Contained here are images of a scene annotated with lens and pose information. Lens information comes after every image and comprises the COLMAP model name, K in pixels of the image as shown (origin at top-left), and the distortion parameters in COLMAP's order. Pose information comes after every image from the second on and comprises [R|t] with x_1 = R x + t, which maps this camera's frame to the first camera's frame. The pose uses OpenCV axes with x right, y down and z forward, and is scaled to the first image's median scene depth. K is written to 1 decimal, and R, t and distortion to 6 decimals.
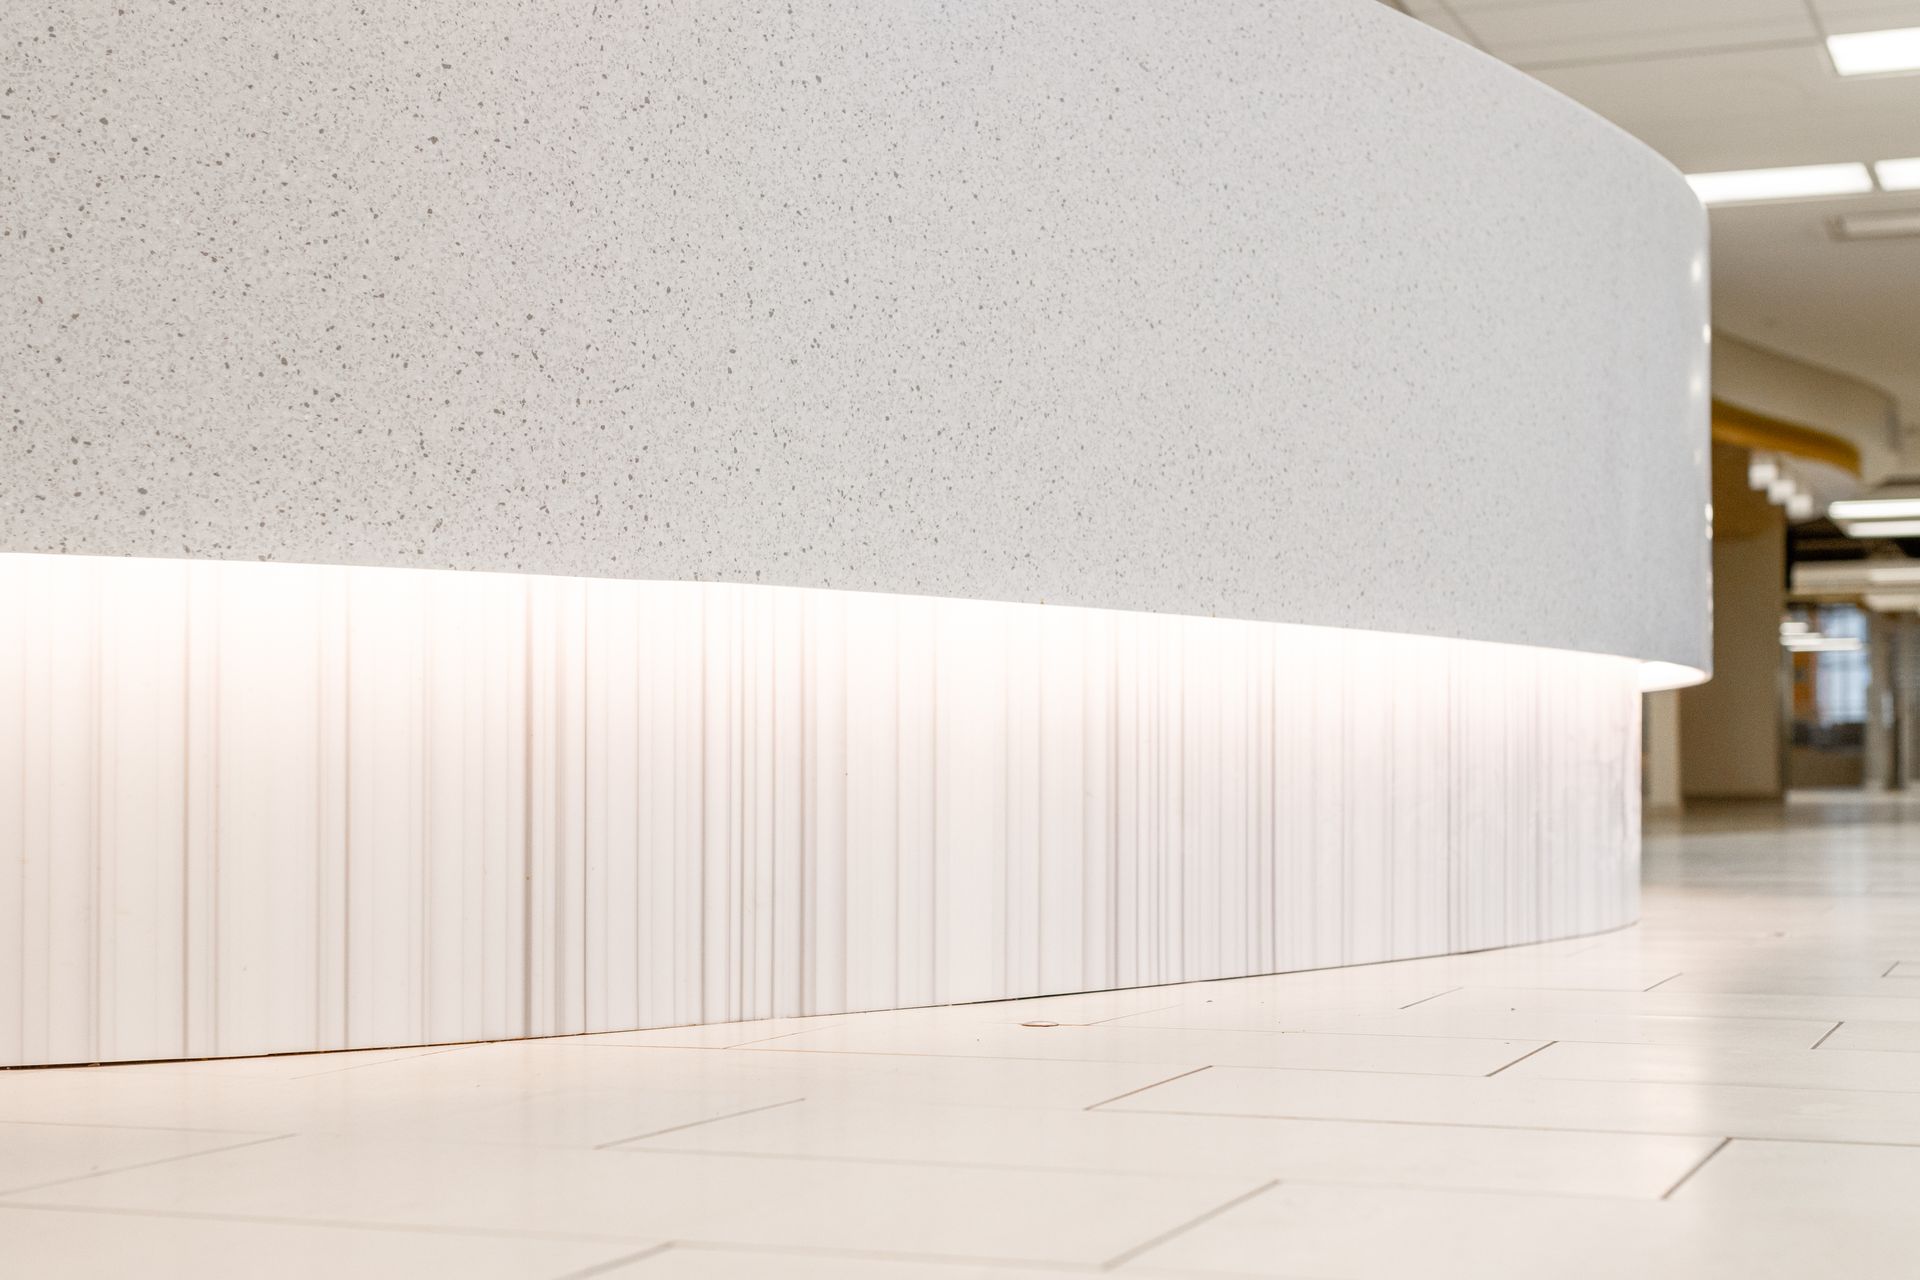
lens RADIAL K [[2887.7, 0, 960.0], [0, 2887.7, 640.0], [0, 0, 1]] dist [0.005407, 0.002856]
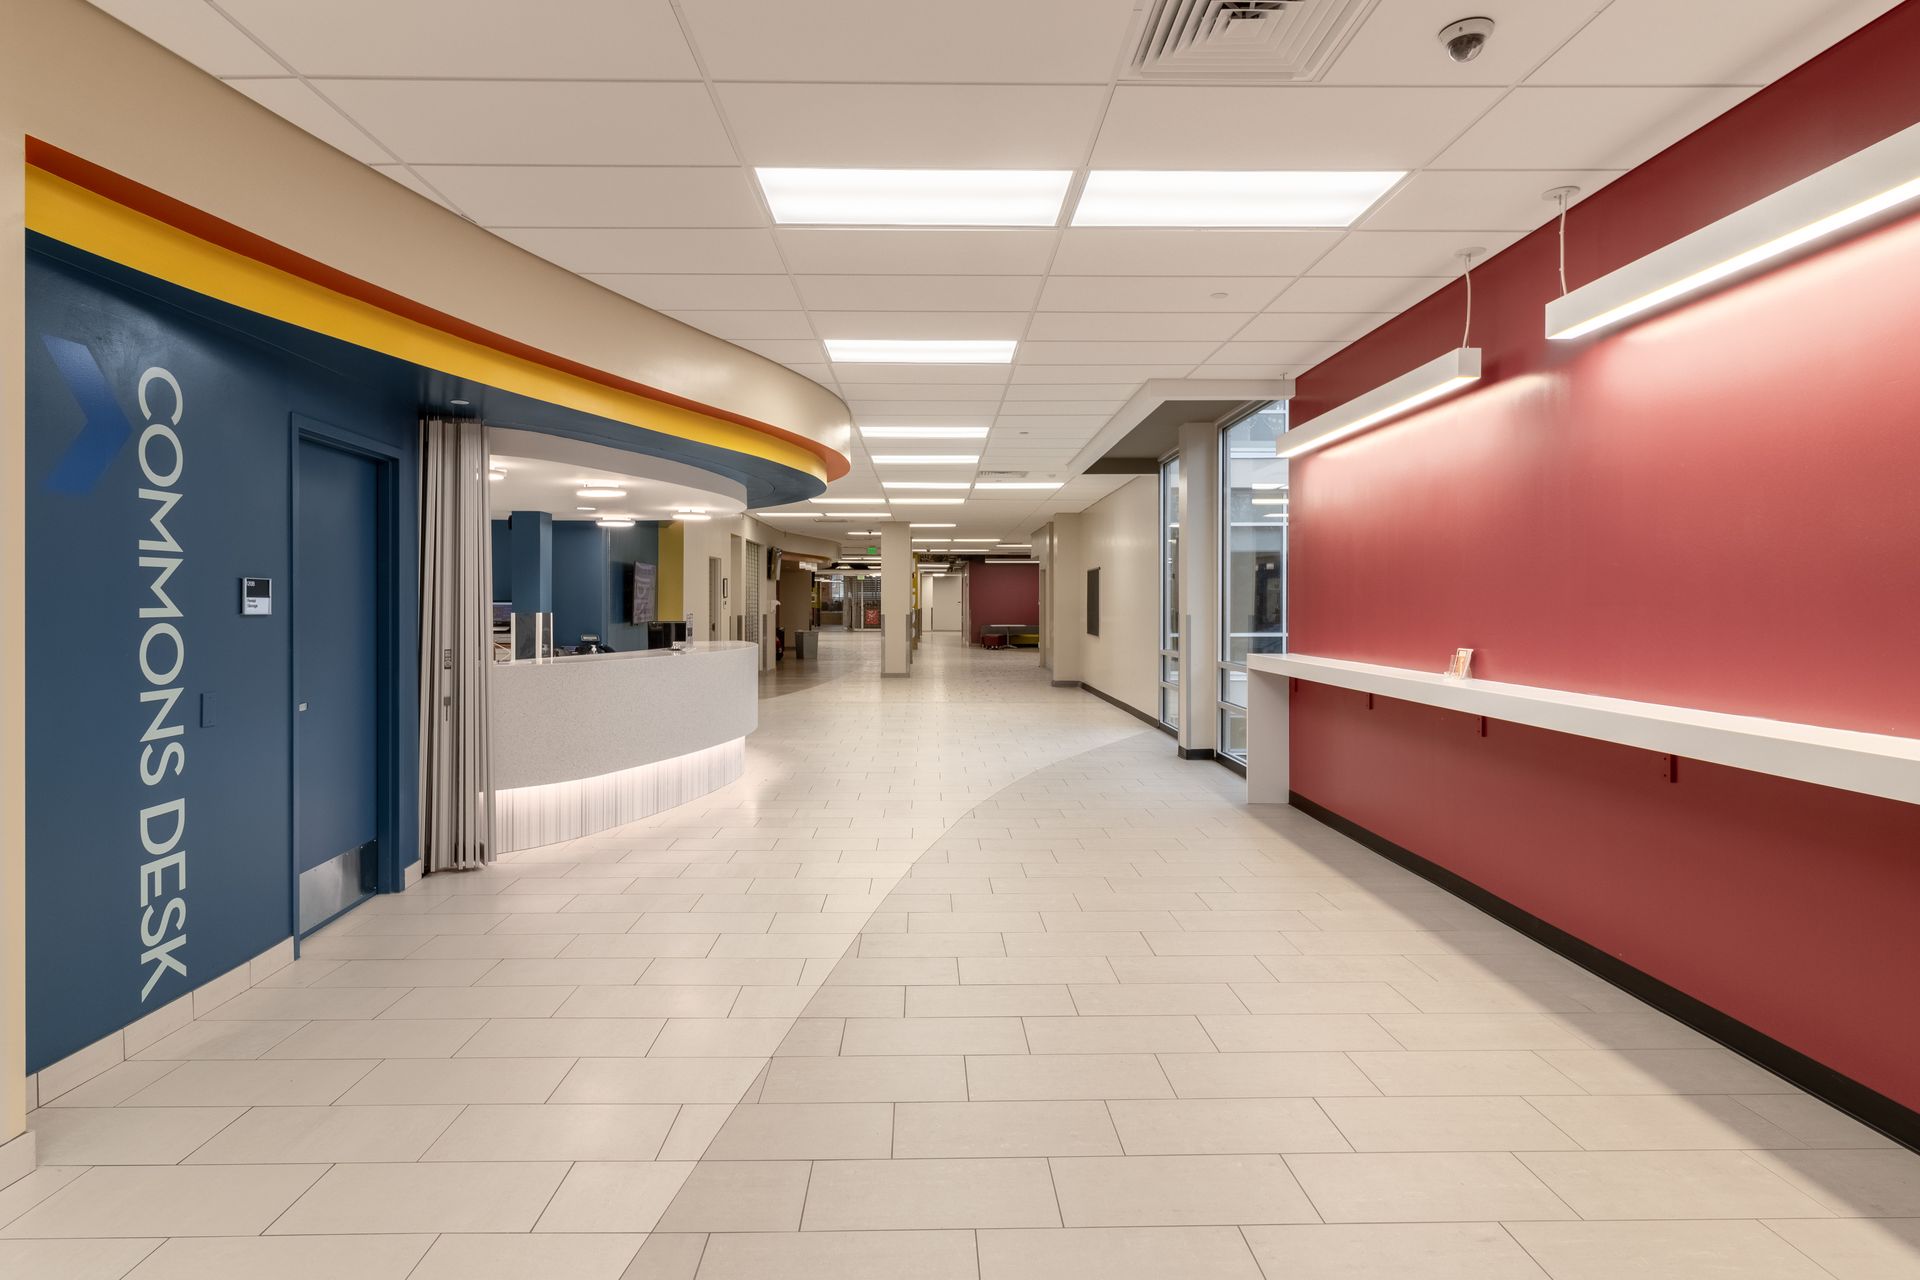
lens RADIAL K [[983.2, 0, 932.4], [0, 983.2, 600.2], [0, 0, 1]] dist [0.000636, 0.000270]
pose [[0.926414, 0.004687, 0.376476, -0.252695], [-0.020071, 0.999116, 0.036950, -0.546868], [-0.375970, -0.041787, 0.925689, -1.554035]]
